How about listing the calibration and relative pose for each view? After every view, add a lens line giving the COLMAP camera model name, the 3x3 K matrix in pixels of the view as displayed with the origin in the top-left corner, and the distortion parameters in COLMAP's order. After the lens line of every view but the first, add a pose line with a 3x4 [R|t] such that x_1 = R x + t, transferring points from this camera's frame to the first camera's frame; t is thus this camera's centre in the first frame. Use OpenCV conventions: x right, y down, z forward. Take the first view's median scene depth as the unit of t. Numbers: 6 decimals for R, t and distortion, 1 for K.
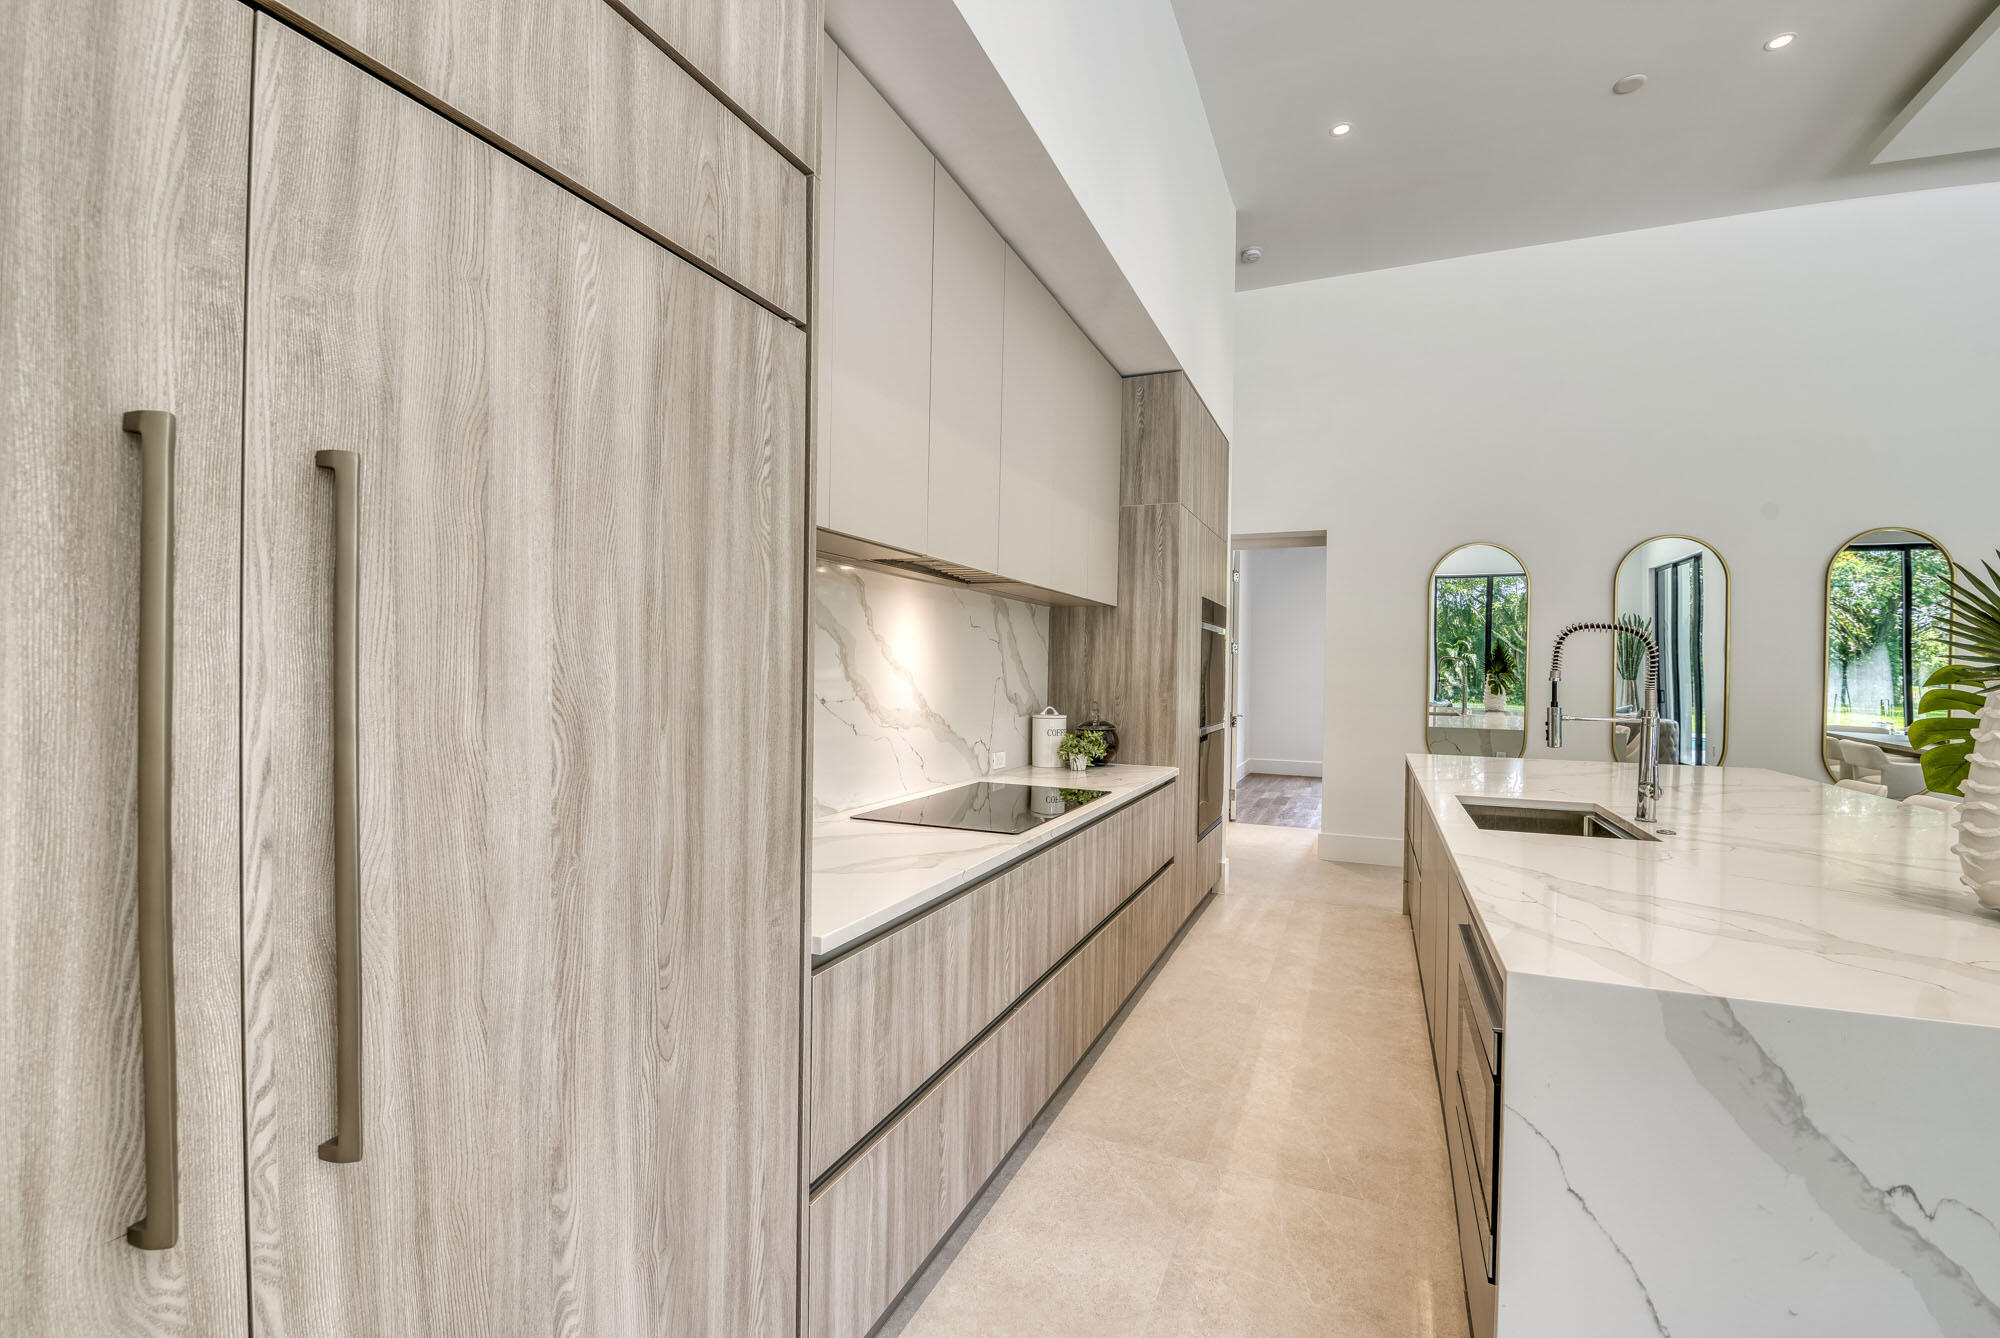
lens RADIAL K [[858.3, 0, 1002.6], [0, 858.3, 676.5], [0, 0, 1]] dist [-0.001435, -0.011802]
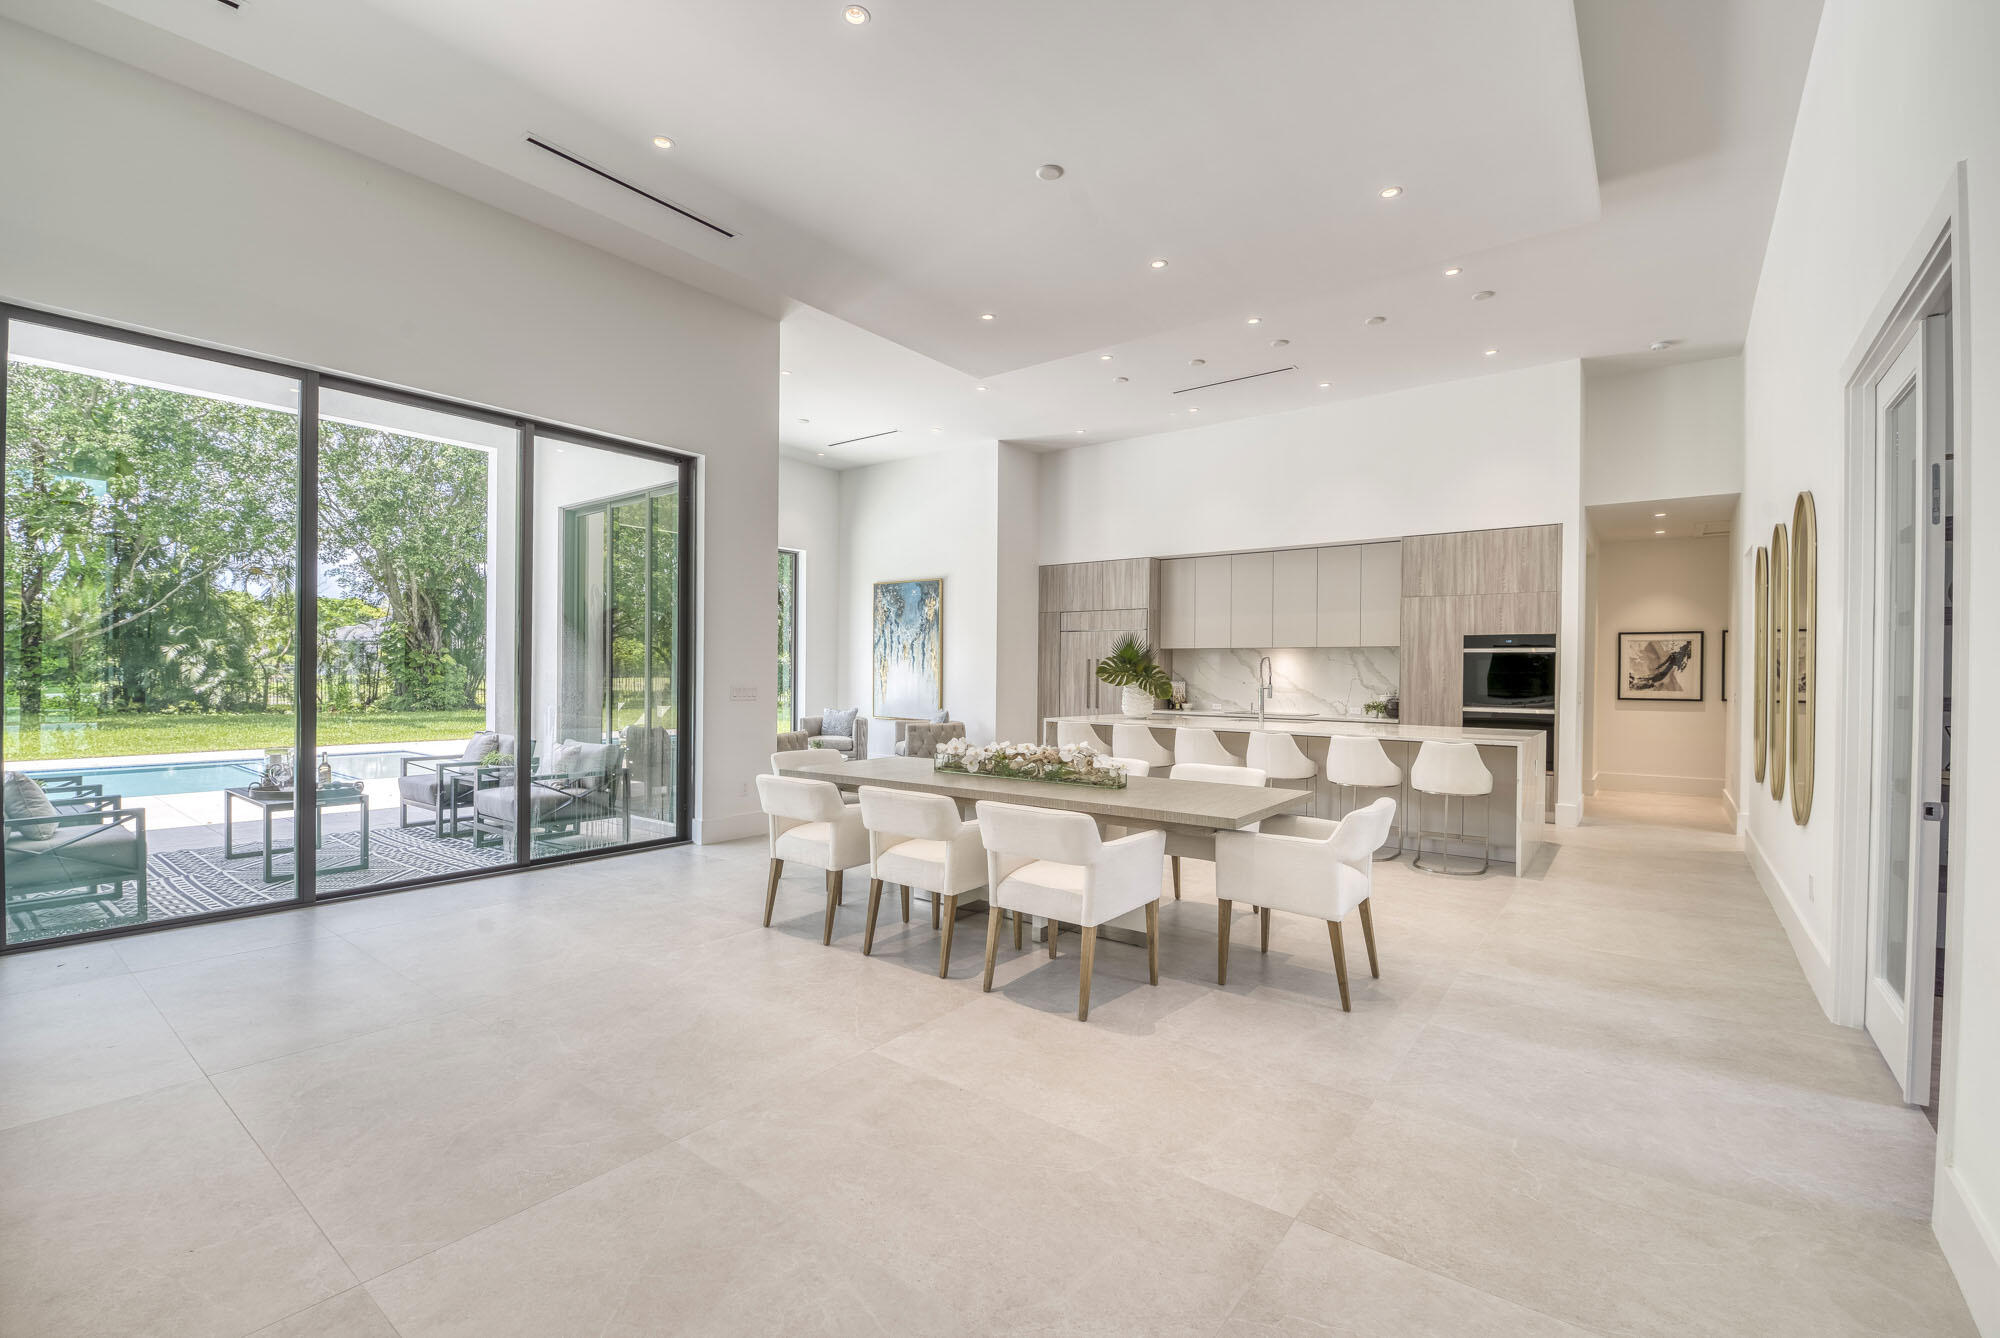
lens RADIAL K [[858.3, 0, 1002.6], [0, 858.3, 676.5], [0, 0, 1]] dist [-0.001435, -0.011802]
pose [[-0.243453, -0.010843, -0.969852, 8.769687], [-0.018782, 0.999803, -0.006463, 0.101410], [0.969731, 0.016642, -0.243609, 1.912596]]
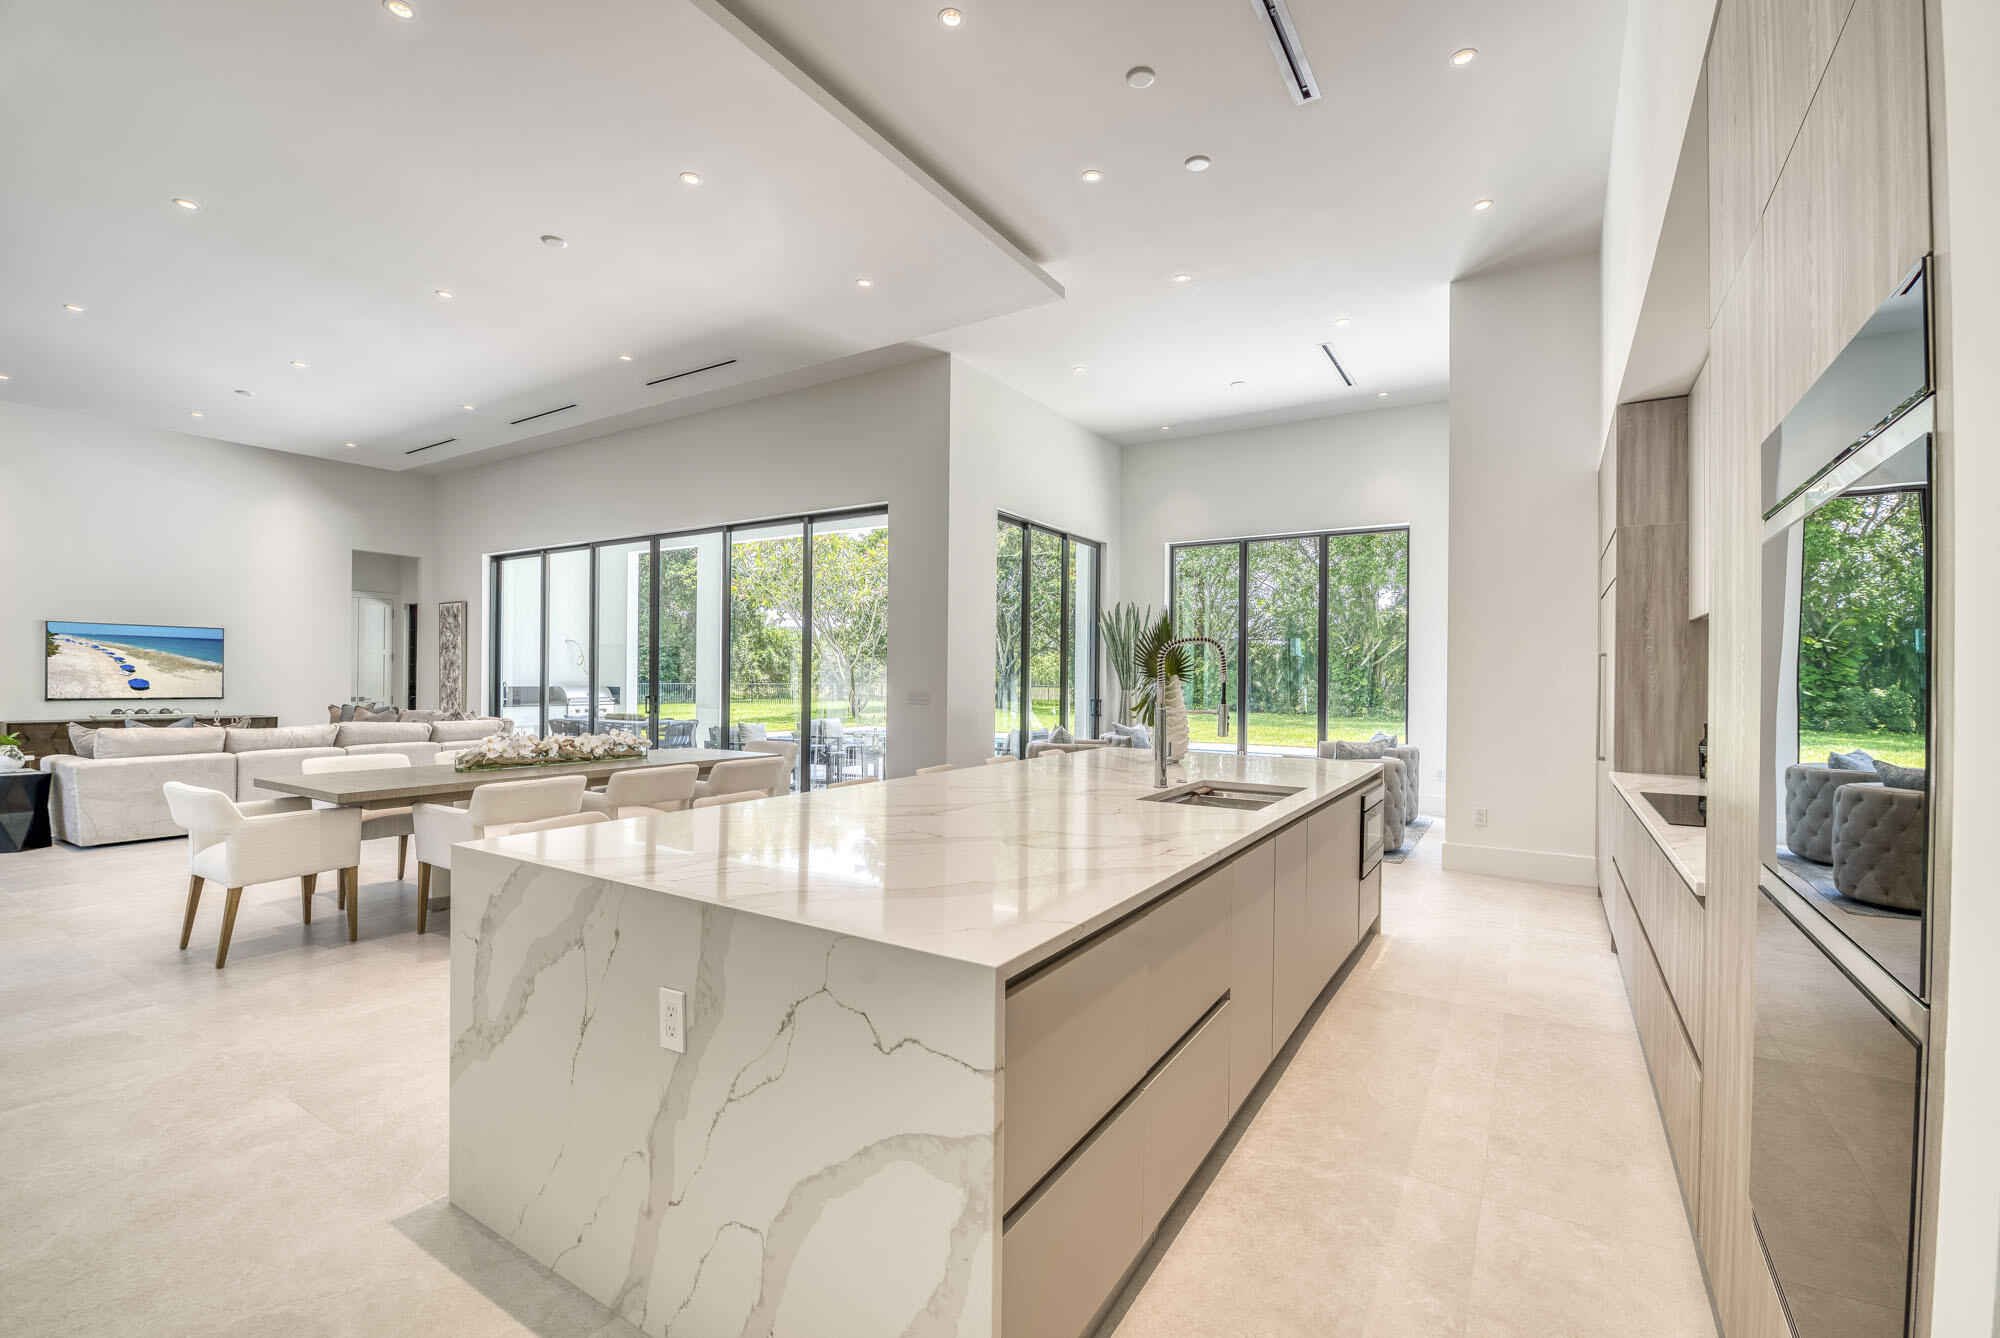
lens RADIAL K [[859.5, 0, 1002.4], [0, 859.5, 676.4], [0, 0, 1]] dist [-0.007441, -0.006718]
pose [[-0.987586, -0.023217, 0.155352, 1.781777], [-0.022399, 0.999725, 0.007010, -0.015310], [-0.155472, 0.003443, -0.987834, 5.273273]]
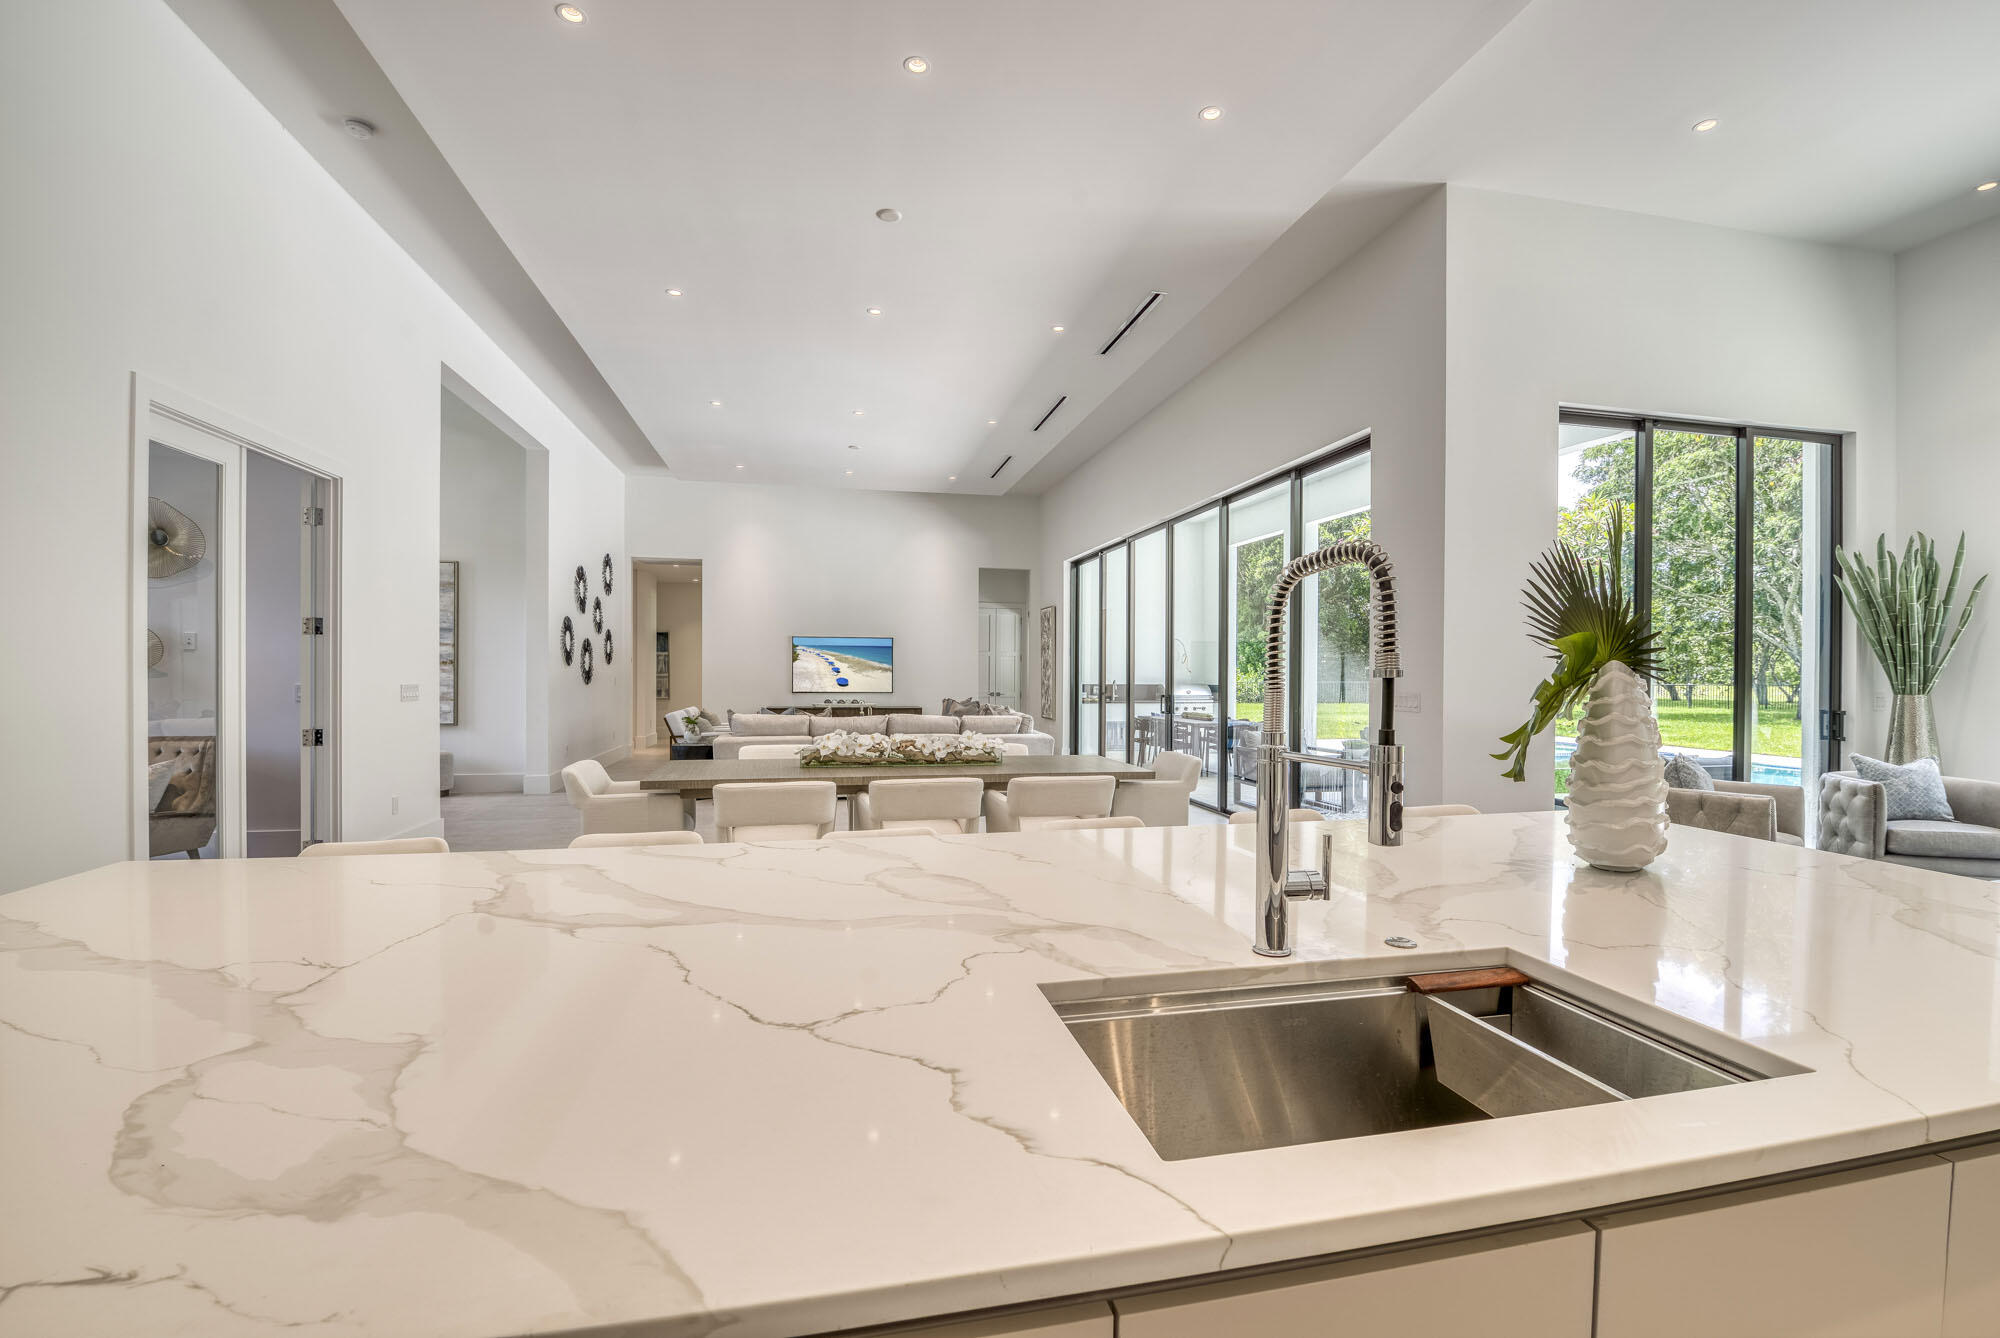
lens RADIAL K [[858.3, 0, 1002.6], [0, 858.3, 676.5], [0, 0, 1]] dist [-0.001435, -0.011802]
pose [[-0.583127, -0.020736, 0.812116, 1.002342], [-0.006716, 0.999763, 0.020705, -0.005123], [-0.812353, 0.006620, -0.583128, 3.207454]]
